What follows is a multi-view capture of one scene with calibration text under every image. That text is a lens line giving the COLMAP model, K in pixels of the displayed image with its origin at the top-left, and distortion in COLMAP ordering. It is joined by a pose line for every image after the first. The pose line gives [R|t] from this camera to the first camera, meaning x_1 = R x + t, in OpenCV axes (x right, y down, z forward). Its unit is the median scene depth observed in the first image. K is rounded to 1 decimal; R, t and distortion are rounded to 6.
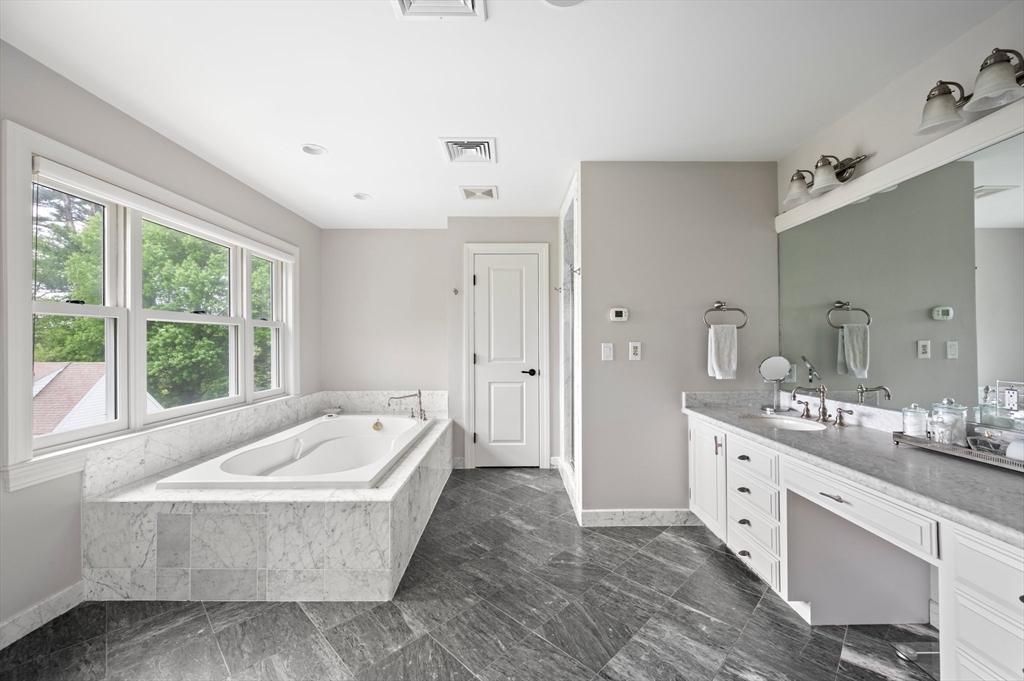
lens RADIAL K [[408.3, 0, 515.3], [0, 408.3, 338.4], [0, 0, 1]] dist [-0.000540, 0.000581]
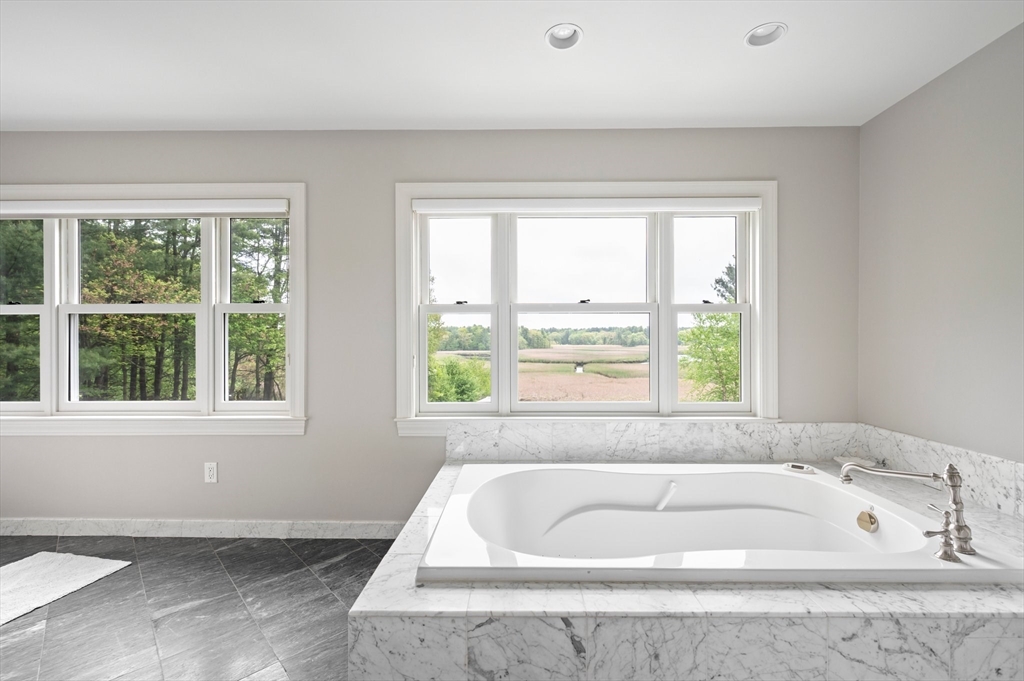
lens RADIAL K [[438.2, 0, 517.8], [0, 438.2, 343.1], [0, 0, 1]] dist [-0.000192, -0.000003]
pose [[-0.019549, 0.004142, -0.999800, 0.175098], [0.007862, 0.999961, 0.003988, 0.021215], [0.999778, -0.007783, -0.019581, 0.778464]]
